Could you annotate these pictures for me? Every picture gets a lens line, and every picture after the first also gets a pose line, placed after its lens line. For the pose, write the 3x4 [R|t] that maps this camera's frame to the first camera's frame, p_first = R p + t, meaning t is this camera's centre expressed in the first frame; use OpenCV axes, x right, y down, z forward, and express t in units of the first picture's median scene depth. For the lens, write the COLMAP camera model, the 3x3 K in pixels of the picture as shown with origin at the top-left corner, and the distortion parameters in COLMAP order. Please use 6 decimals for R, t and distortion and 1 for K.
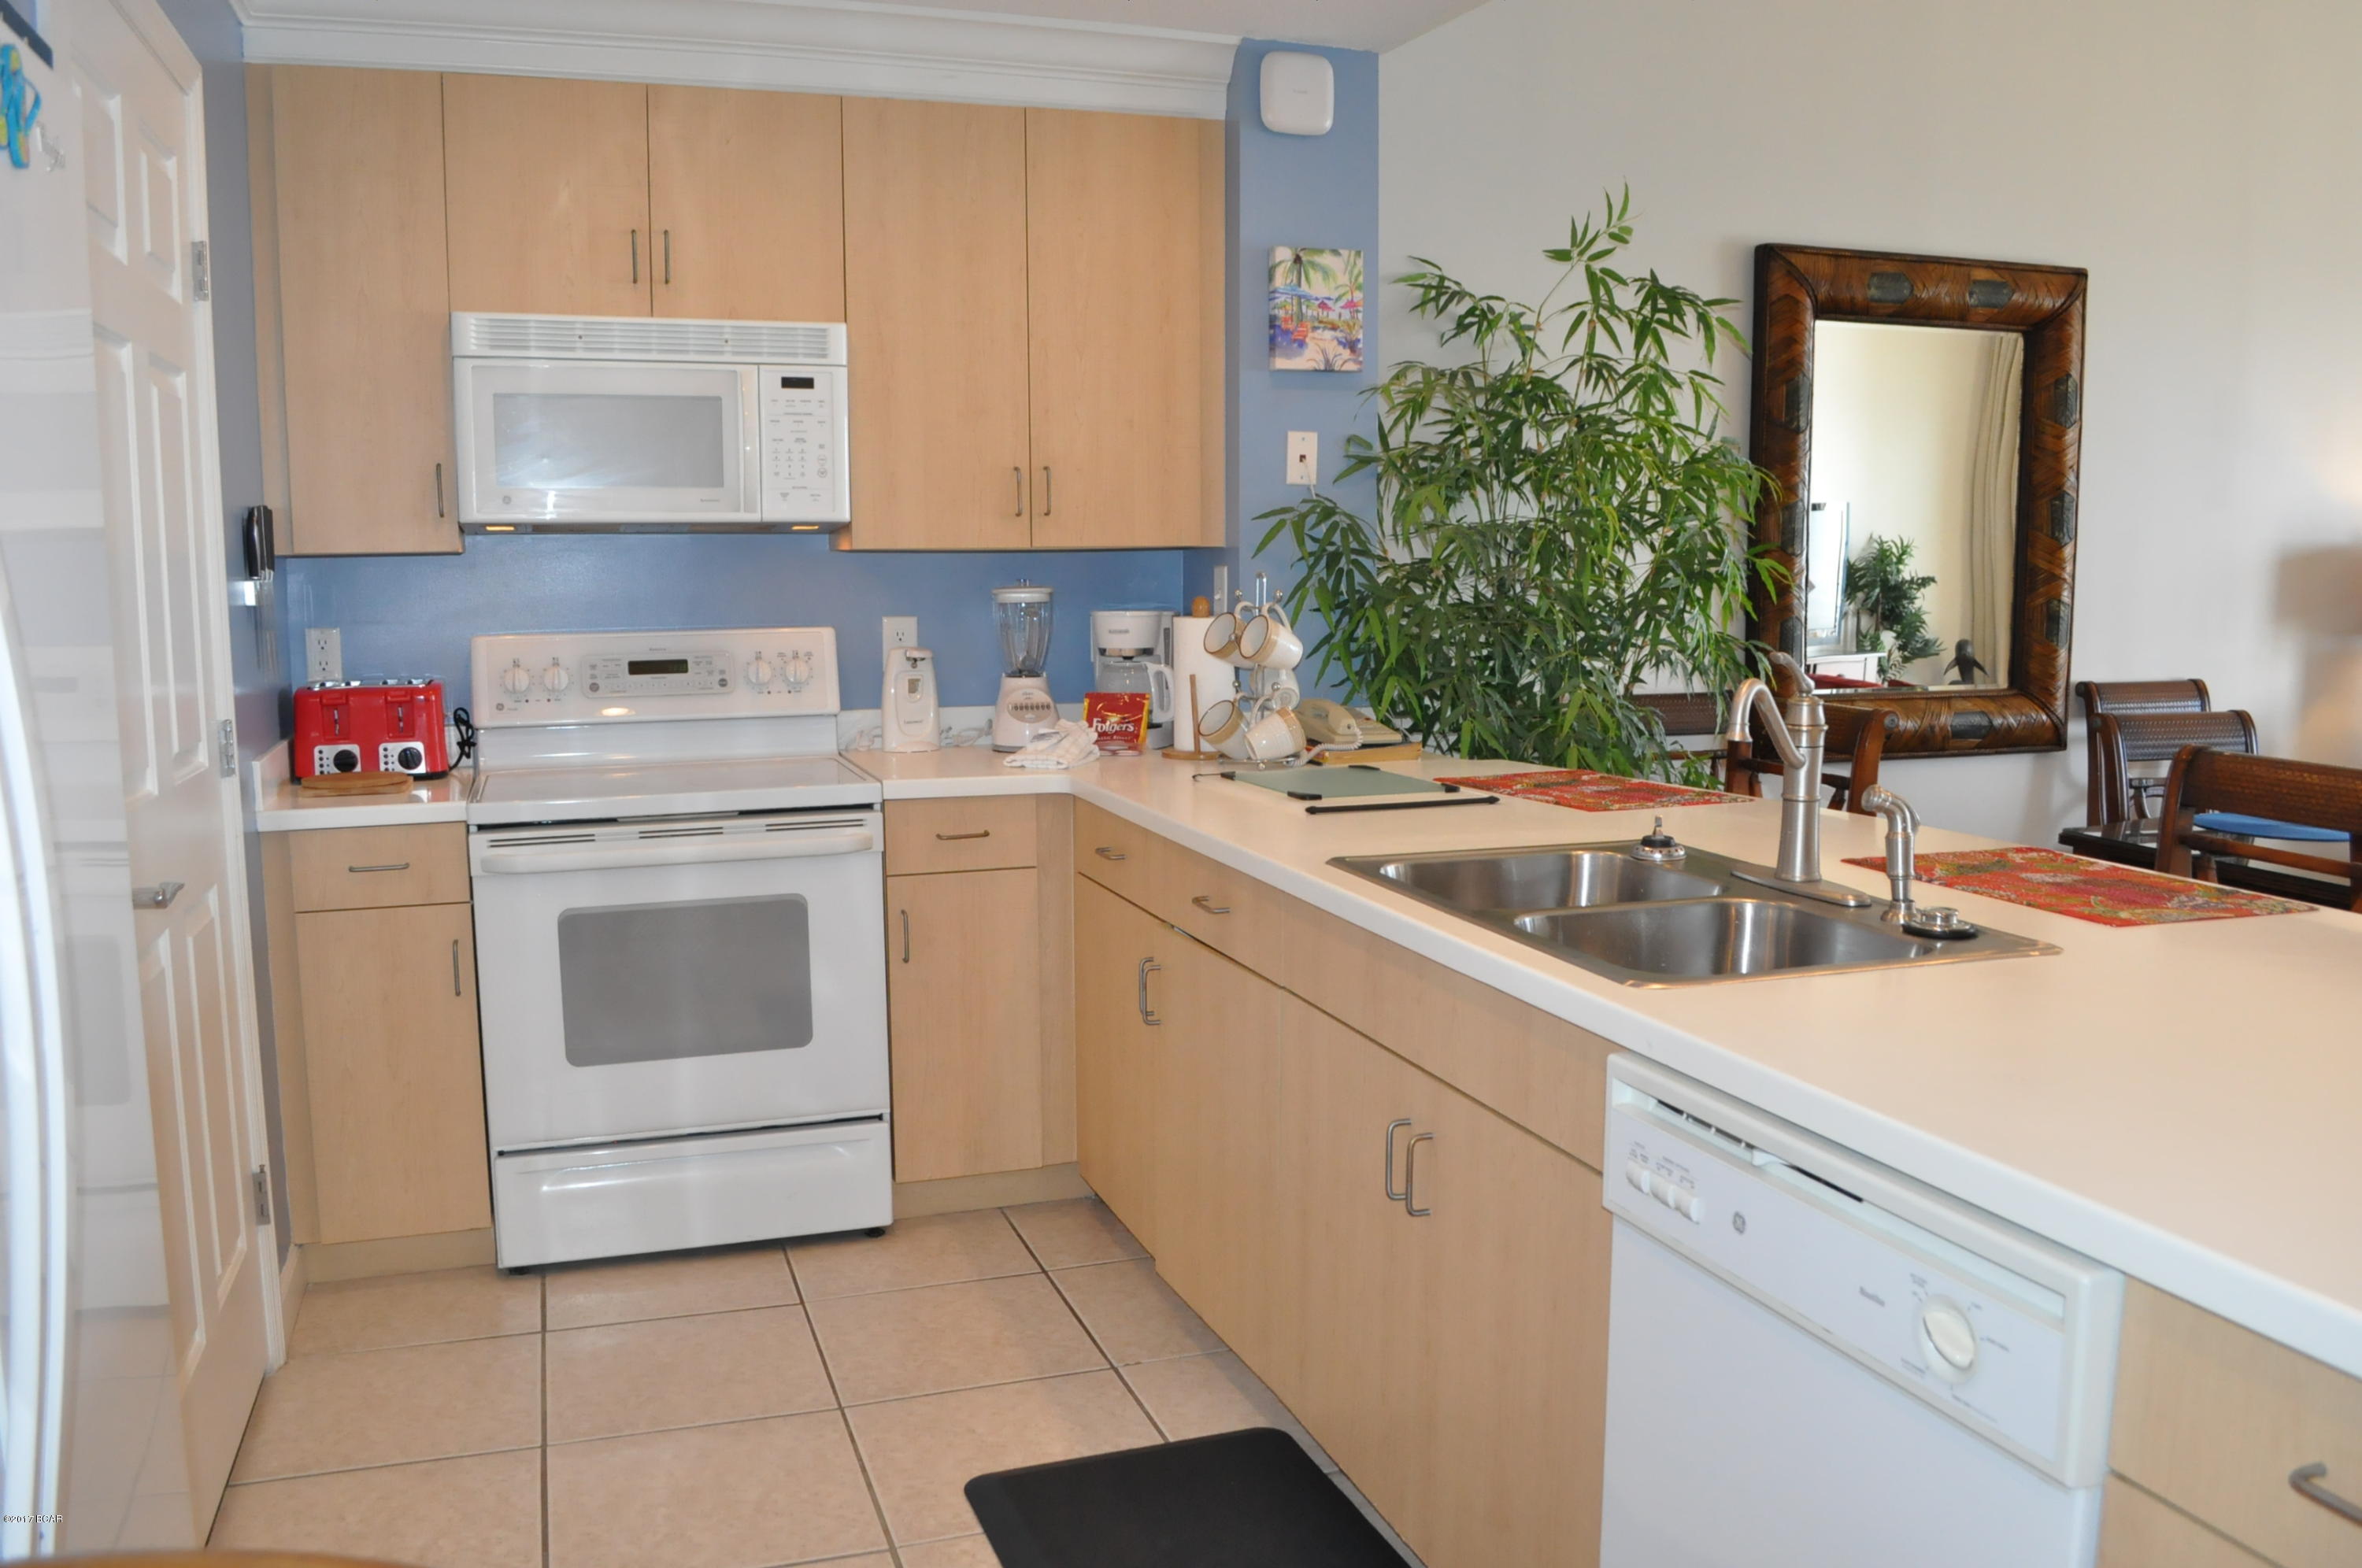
lens RADIAL K [[1854.6, 0, 1184.3], [0, 1854.6, 786.1], [0, 0, 1]] dist [-0.069994, 0.004713]
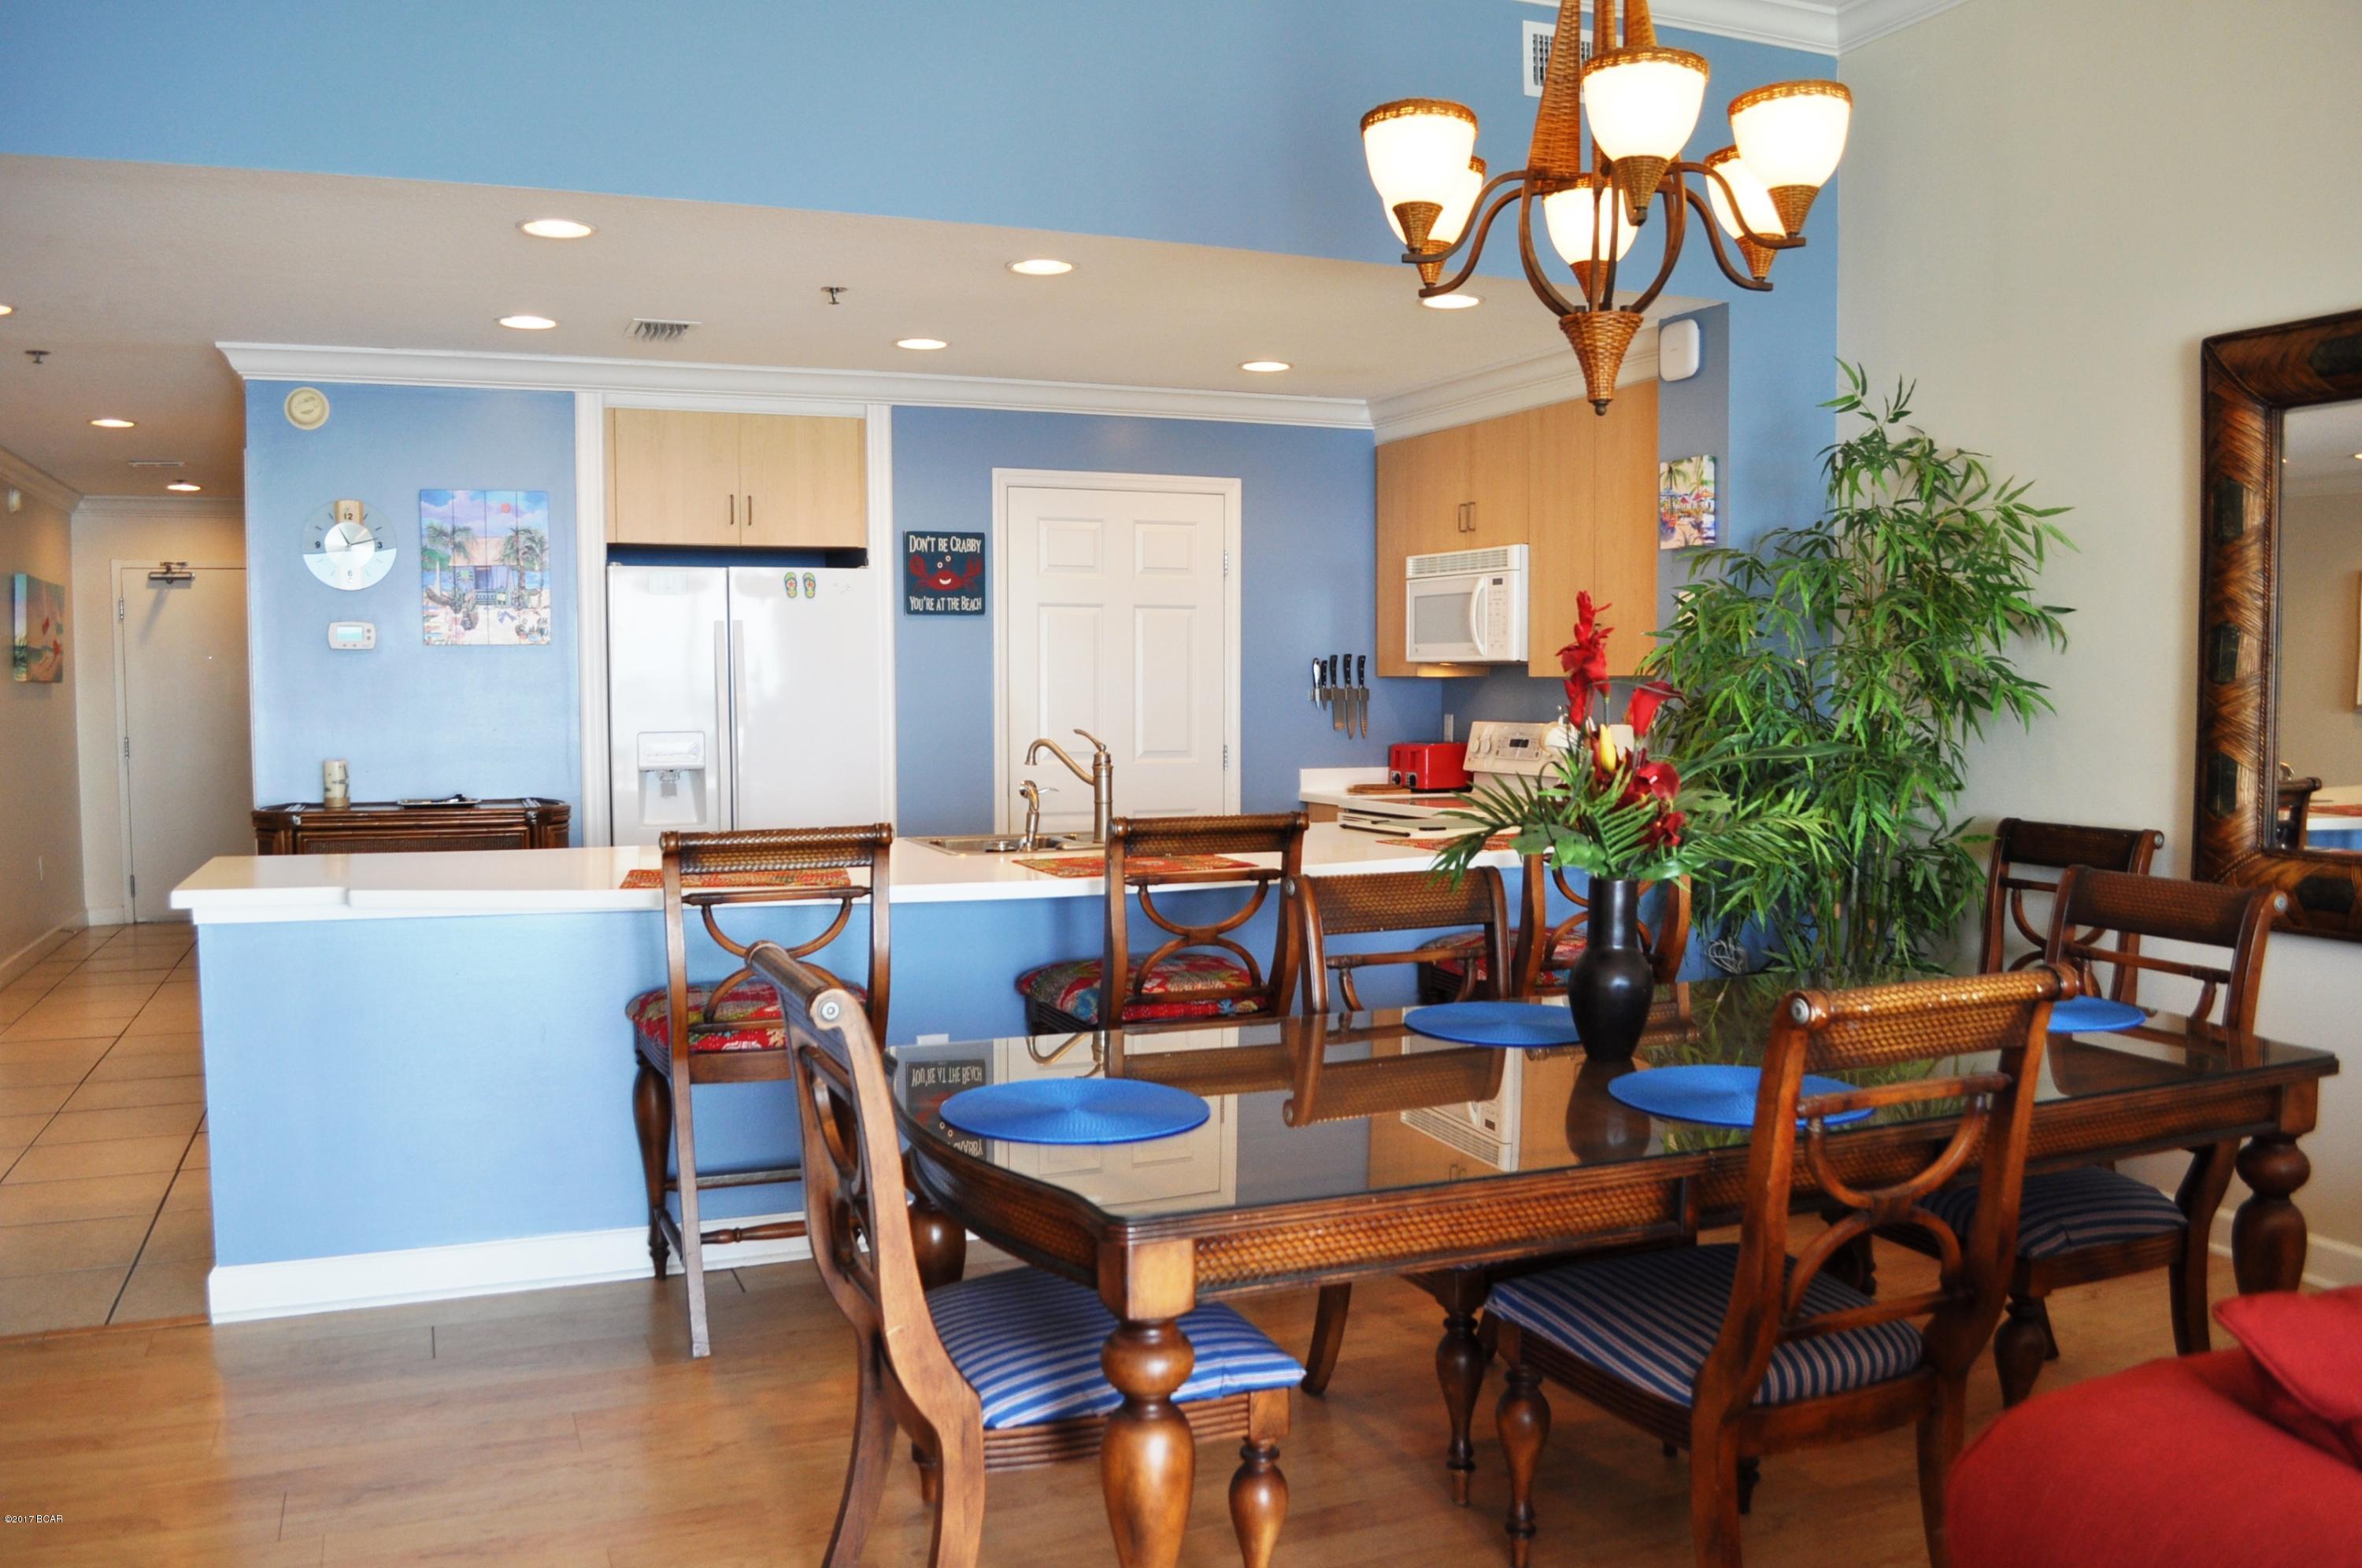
lens RADIAL K [[1854.6, 0, 1176.0], [0, 1854.6, 798.3], [0, 0, 1]] dist [-0.069994, 0.004713]
pose [[0.063237, 0.069110, -0.995603, 1.433596], [-0.121447, 0.990718, 0.061057, -0.080675], [0.990582, 0.117052, 0.071044, 0.563109]]
